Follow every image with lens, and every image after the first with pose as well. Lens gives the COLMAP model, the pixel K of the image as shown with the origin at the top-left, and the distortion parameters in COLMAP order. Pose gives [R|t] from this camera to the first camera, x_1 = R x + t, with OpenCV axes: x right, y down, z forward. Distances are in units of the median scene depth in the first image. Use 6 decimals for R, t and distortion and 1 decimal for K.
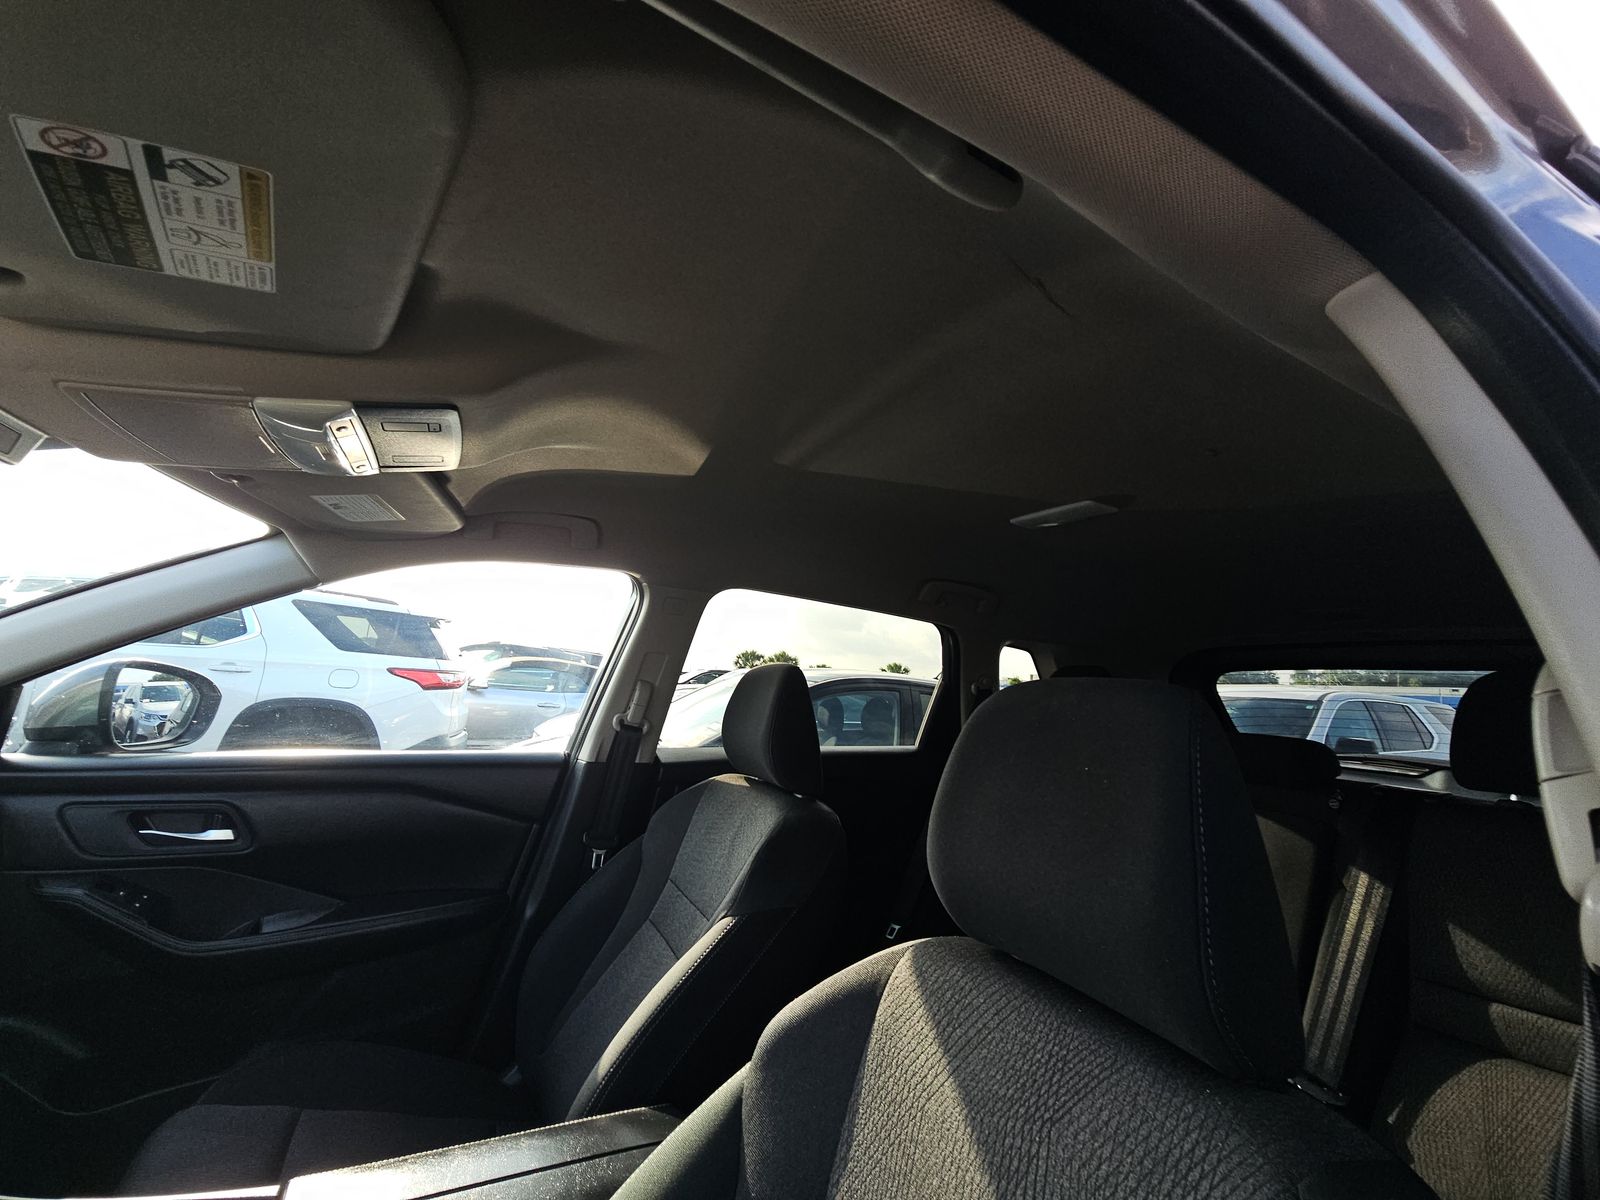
lens RADIAL K [[653.8, 0, 794.9], [0, 653.8, 592.6], [0, 0, 1]] dist [0.004476, -0.002937]
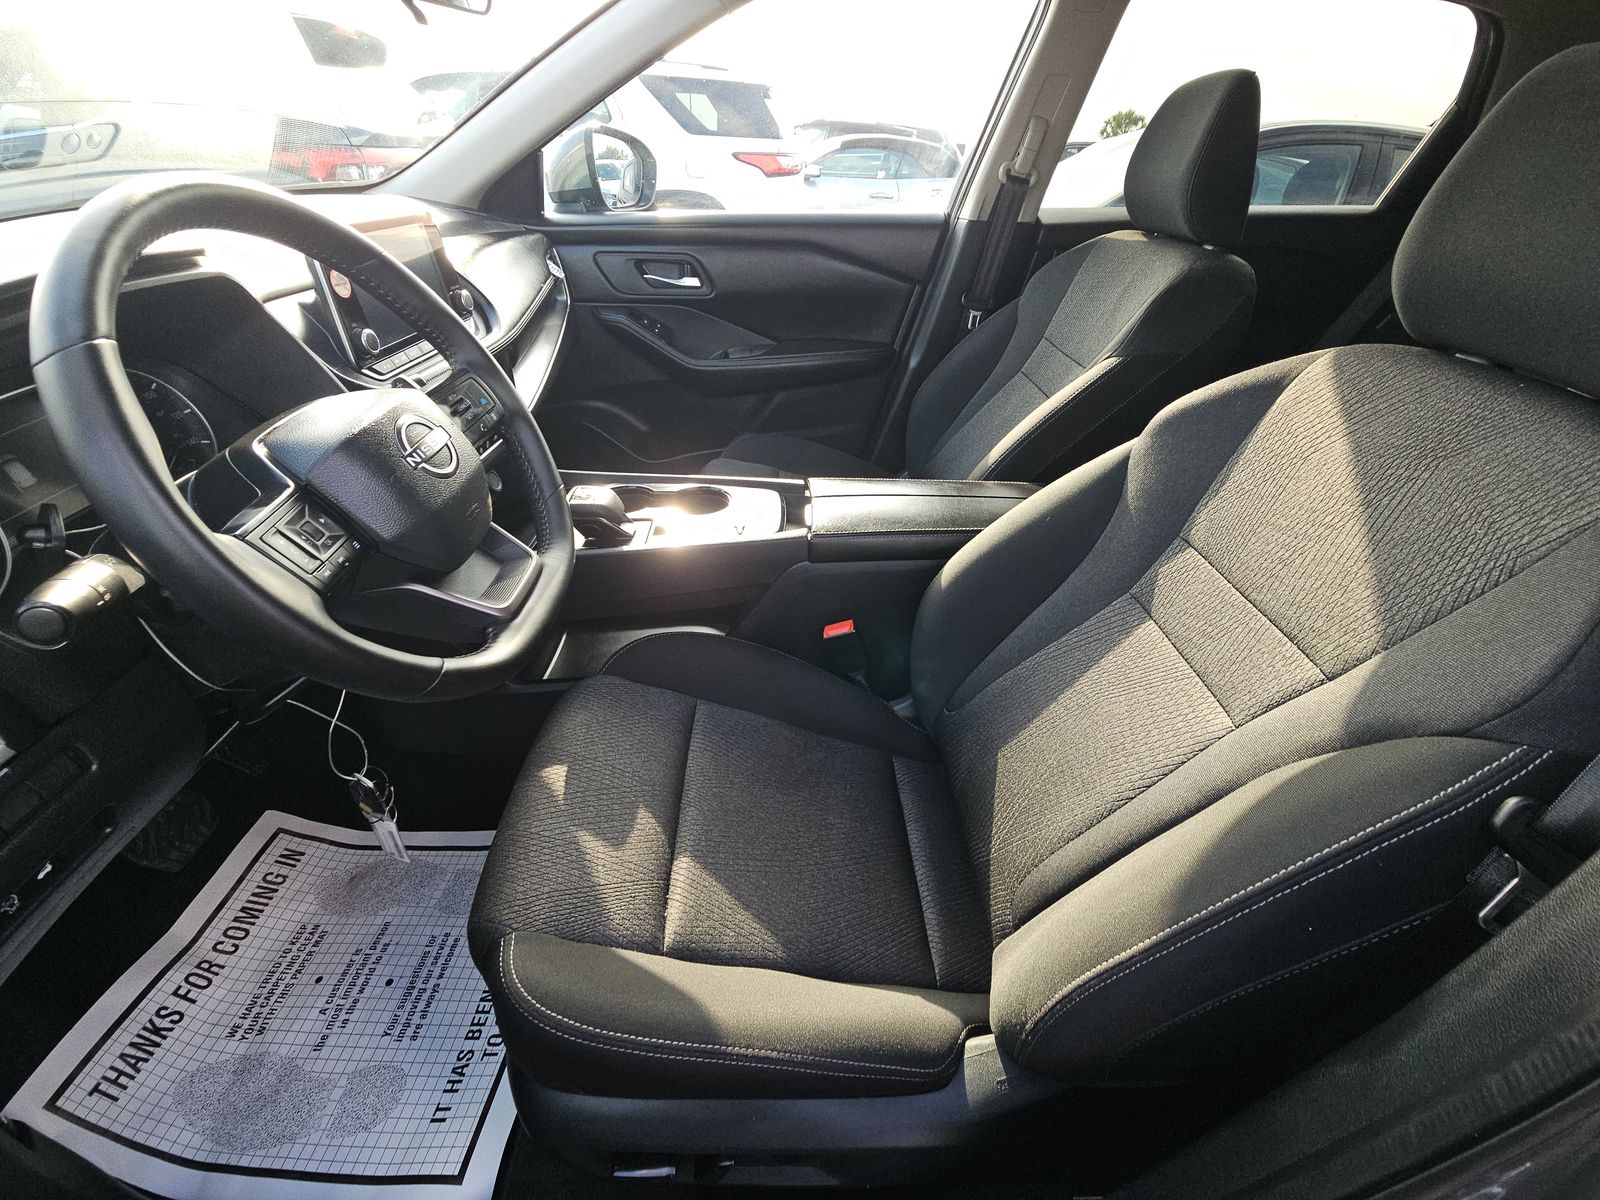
lens RADIAL K [[653.8, 0, 801.2], [0, 653.8, 586.7], [0, 0, 1]] dist [0.004476, -0.002937]
pose [[0.897152, 0.204980, -0.391281, -0.040905], [0.099666, 0.769032, 0.631393, 0.031198], [0.430331, -0.605453, 0.669509, -0.125001]]
